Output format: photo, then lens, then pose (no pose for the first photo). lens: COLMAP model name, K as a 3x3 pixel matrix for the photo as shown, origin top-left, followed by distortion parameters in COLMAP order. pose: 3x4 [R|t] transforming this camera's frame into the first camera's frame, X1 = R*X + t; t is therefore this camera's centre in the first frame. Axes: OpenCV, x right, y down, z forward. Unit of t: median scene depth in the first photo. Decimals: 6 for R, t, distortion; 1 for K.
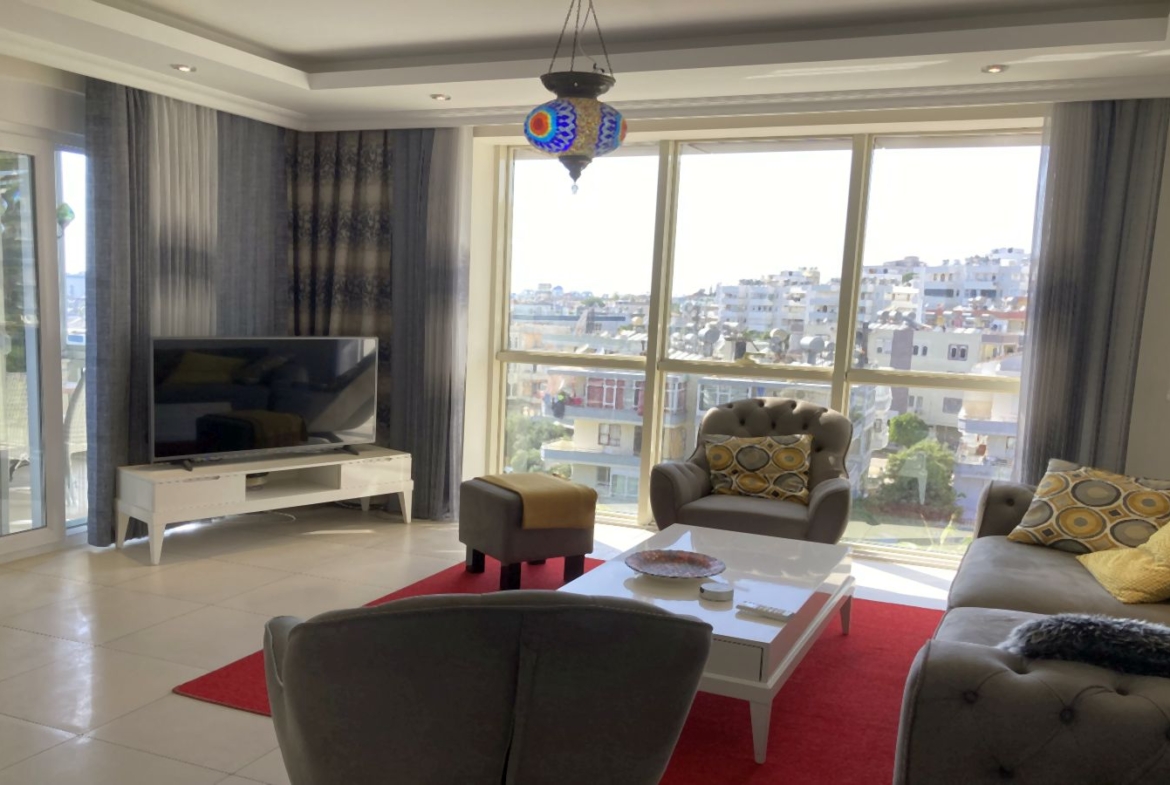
lens RADIAL K [[994.7, 0, 589.6], [0, 994.7, 417.8], [0, 0, 1]] dist [-0.000357, -0.013391]
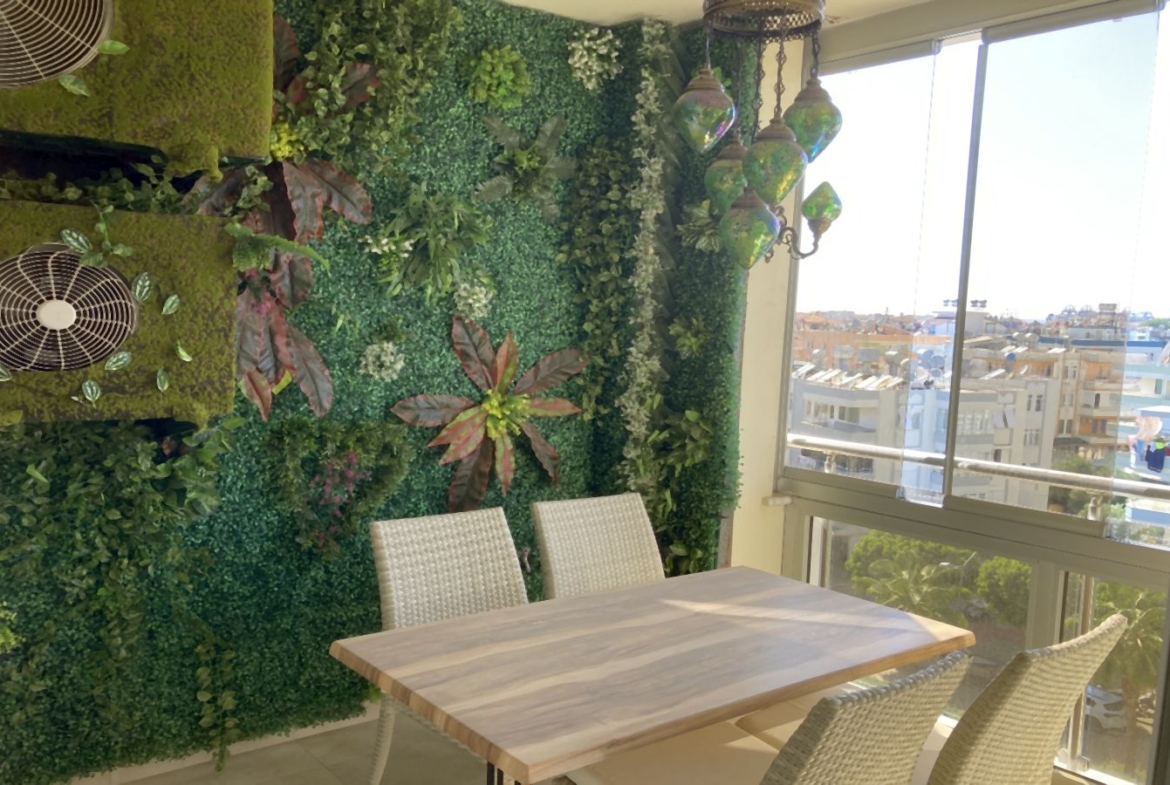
lens RADIAL K [[994.7, 0, 589.6], [0, 994.7, 417.8], [0, 0, 1]] dist [-0.000357, -0.013391]
pose [[0.879570, 0.043293, -0.473795, -0.284100], [-0.052948, 0.998572, -0.007049, -0.066542], [0.472814, 0.031287, 0.880607, 0.375993]]
